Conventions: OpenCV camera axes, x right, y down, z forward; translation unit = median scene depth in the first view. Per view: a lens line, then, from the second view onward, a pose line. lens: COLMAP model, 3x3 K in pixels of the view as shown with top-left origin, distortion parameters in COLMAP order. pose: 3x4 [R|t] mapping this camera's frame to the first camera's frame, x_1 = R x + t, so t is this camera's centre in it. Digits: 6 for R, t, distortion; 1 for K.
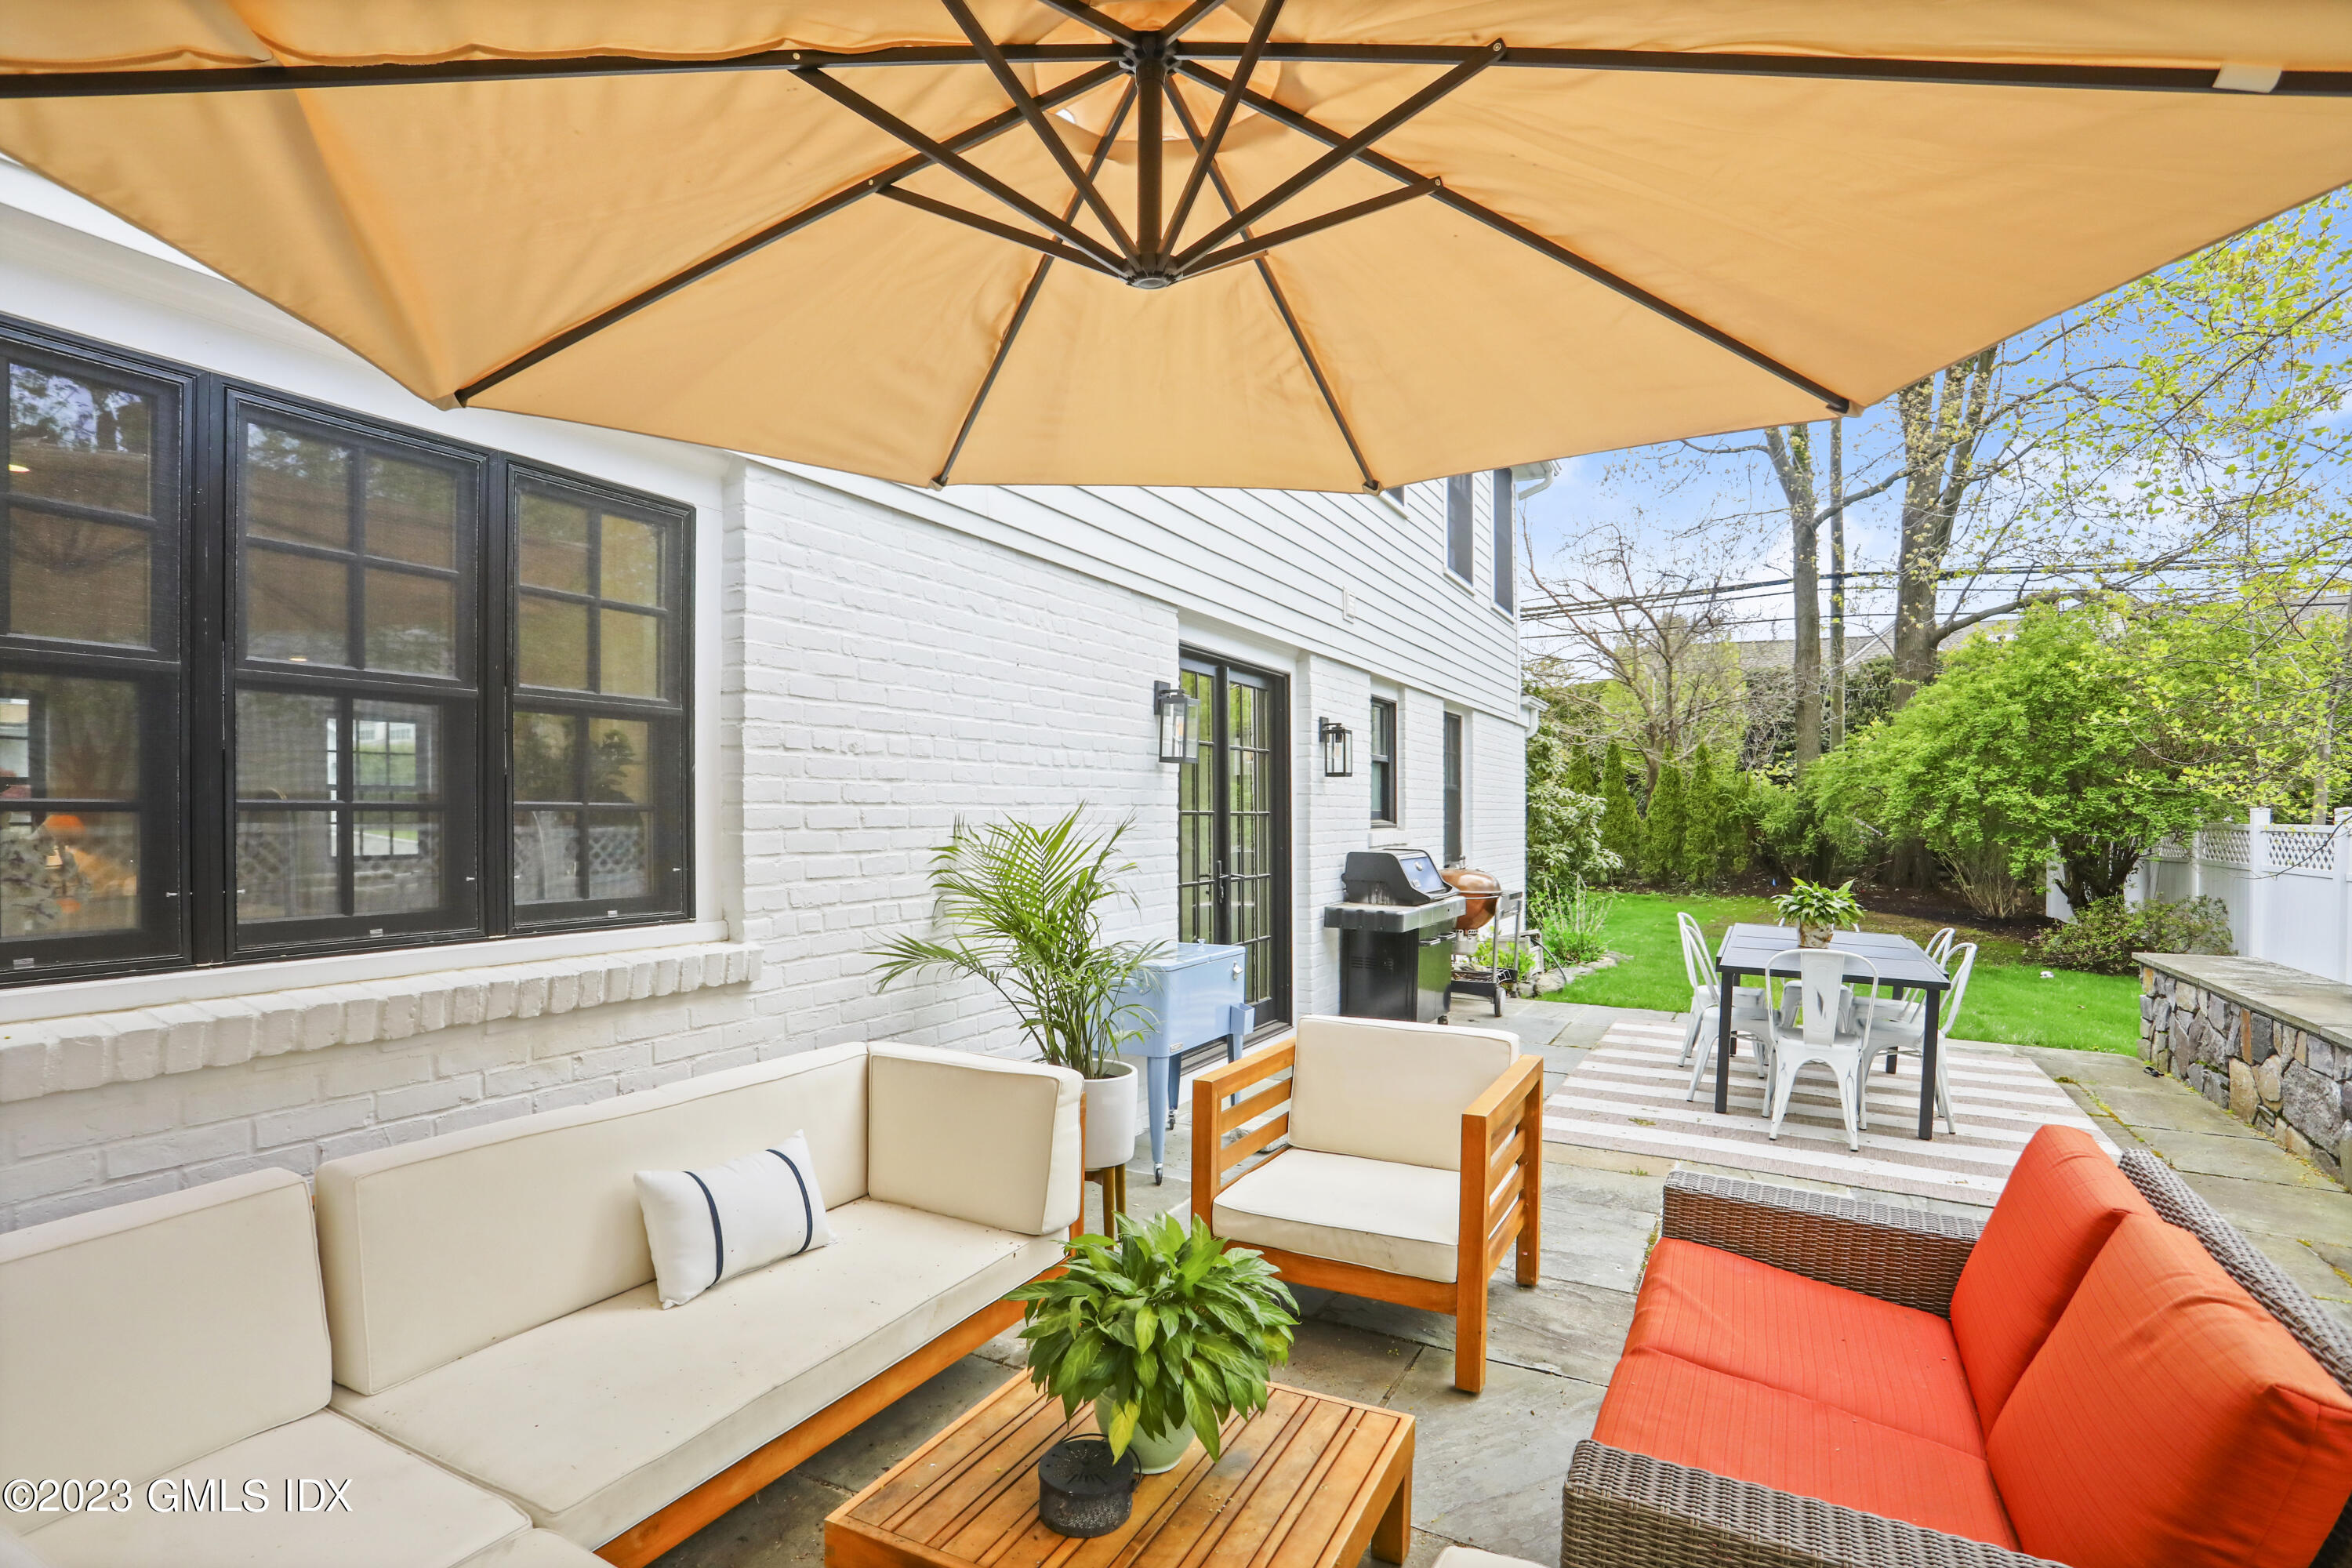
lens RADIAL K [[1160.2, 0, 1161.0], [0, 1160.2, 814.8], [0, 0, 1]] dist [-0.076046, 0.034228]
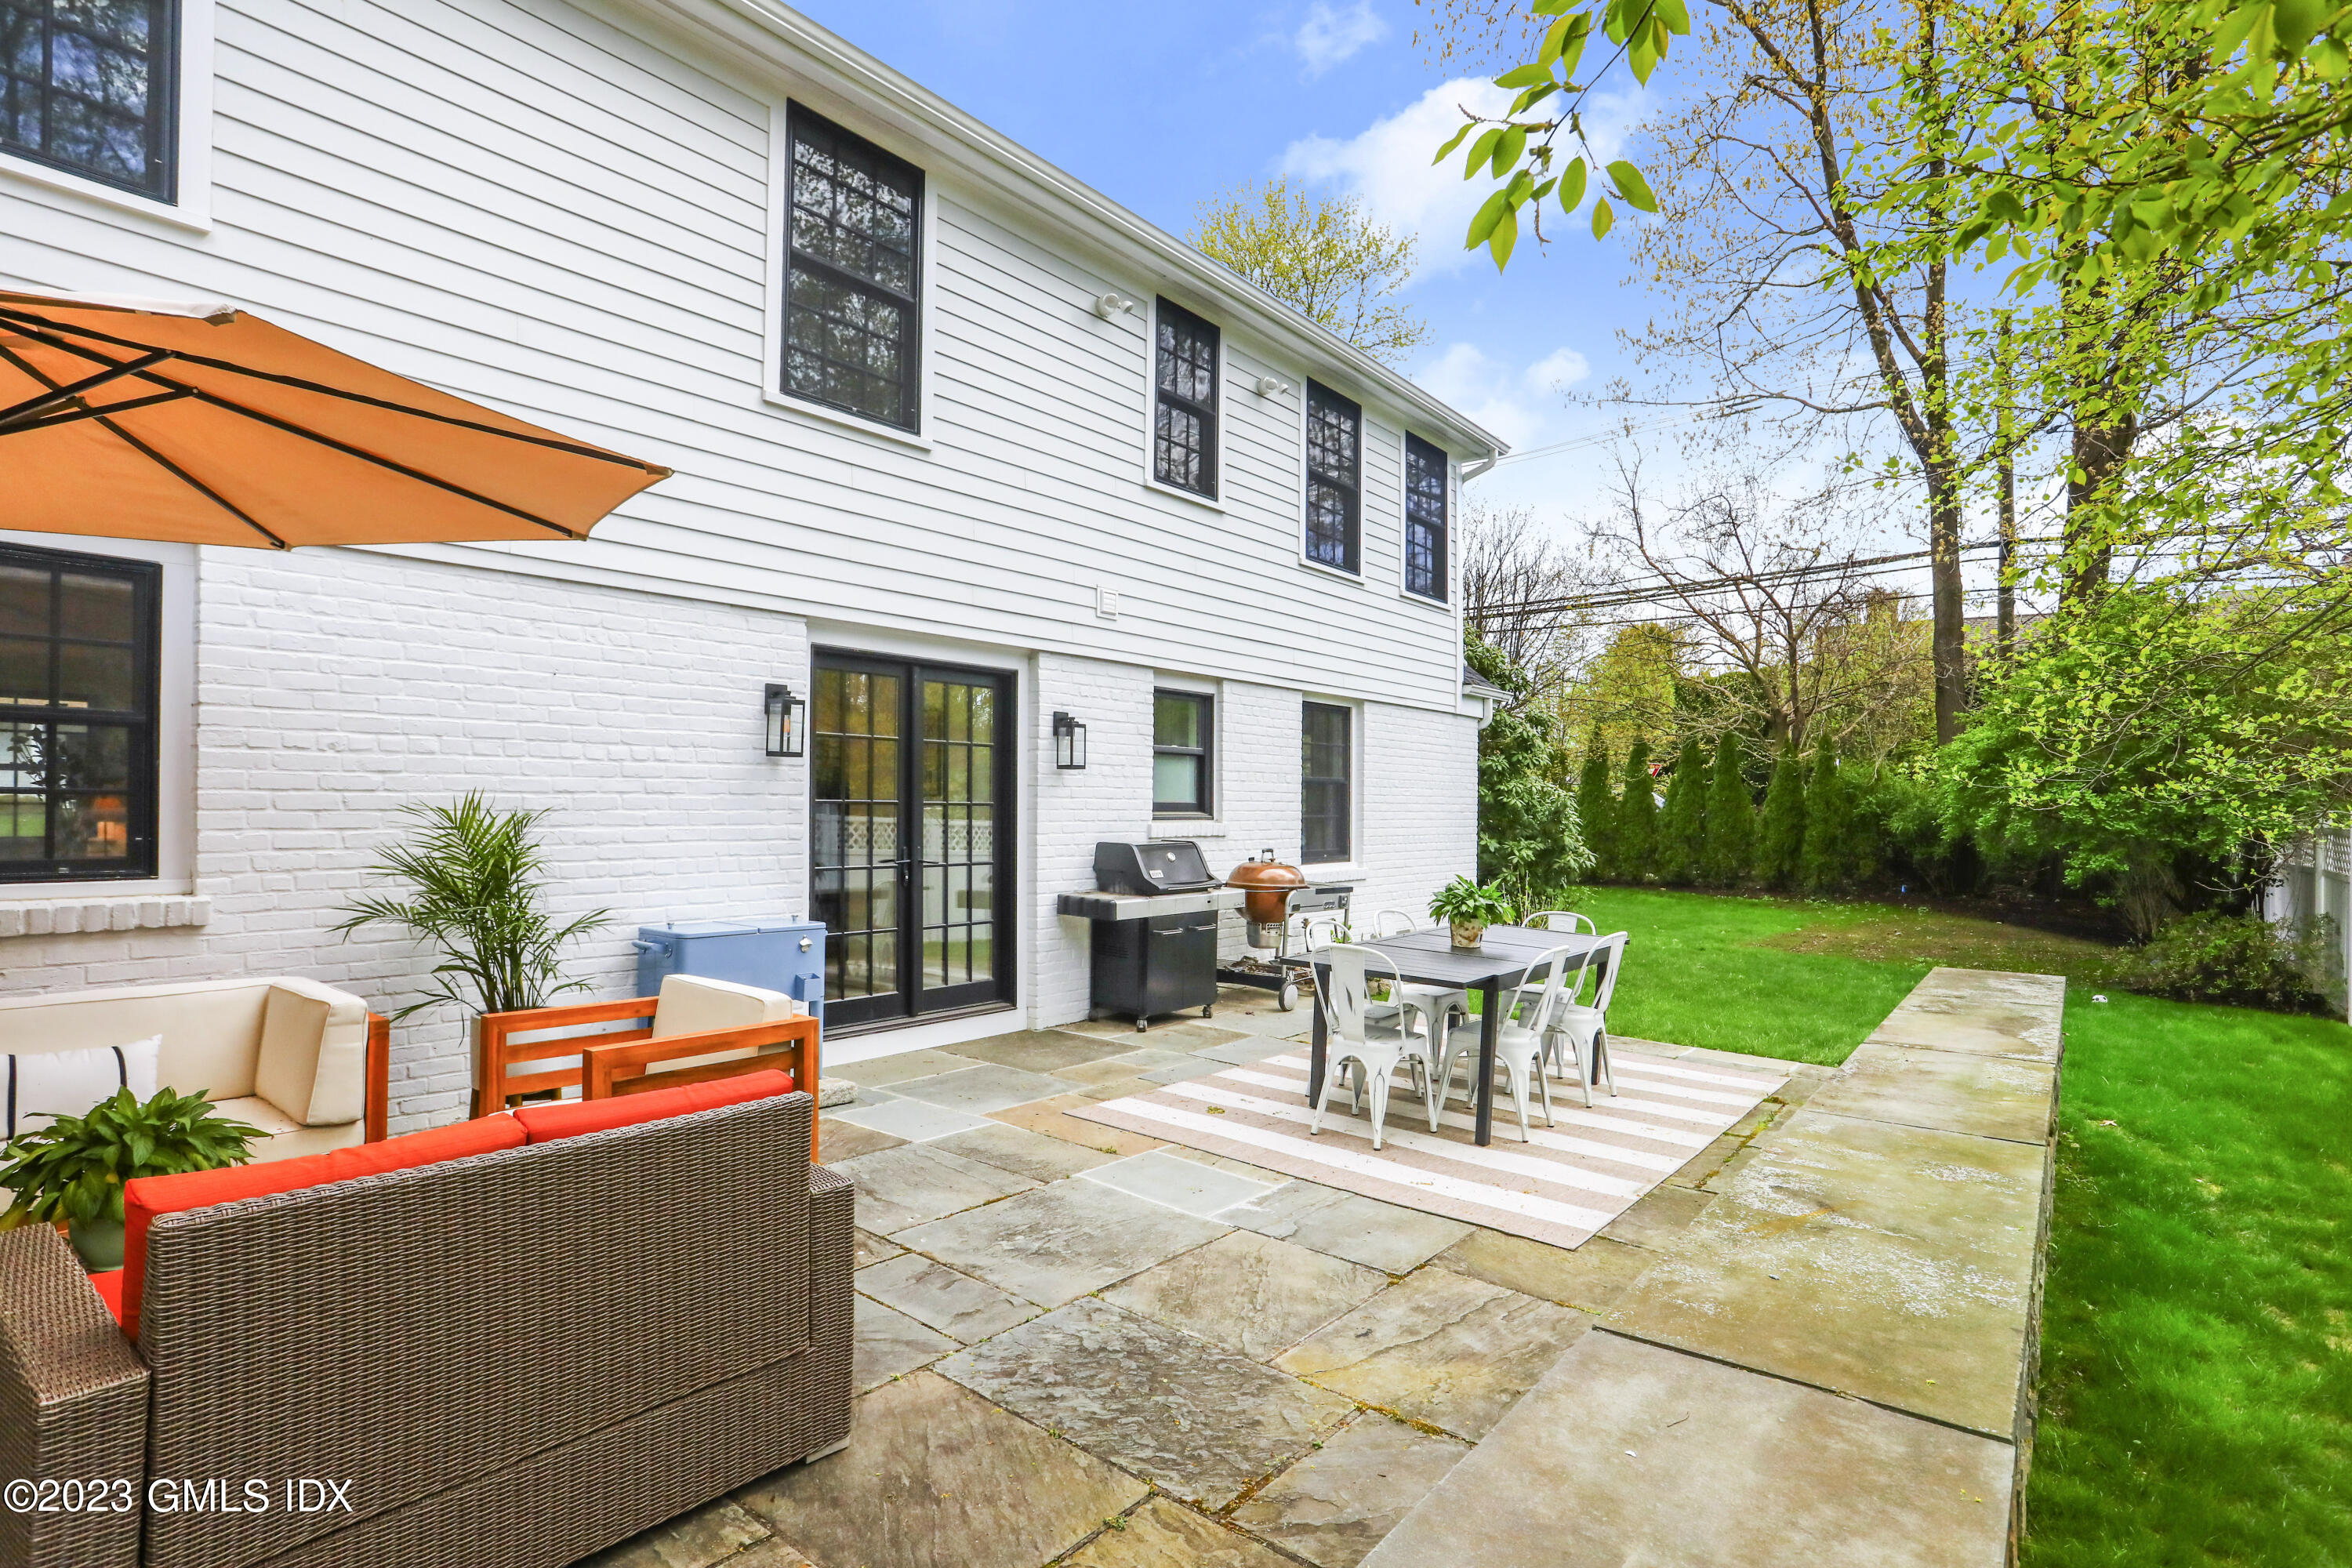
lens RADIAL K [[1206.9, 0, 1172.0], [0, 1206.9, 797.4], [0, 0, 1]] dist [-0.093780, 0.060451]
pose [[0.983022, 0.008171, -0.183307, 0.427921], [-0.009681, 0.999926, -0.007342, -0.000719], [0.183234, 0.008992, 0.983028, -0.044004]]
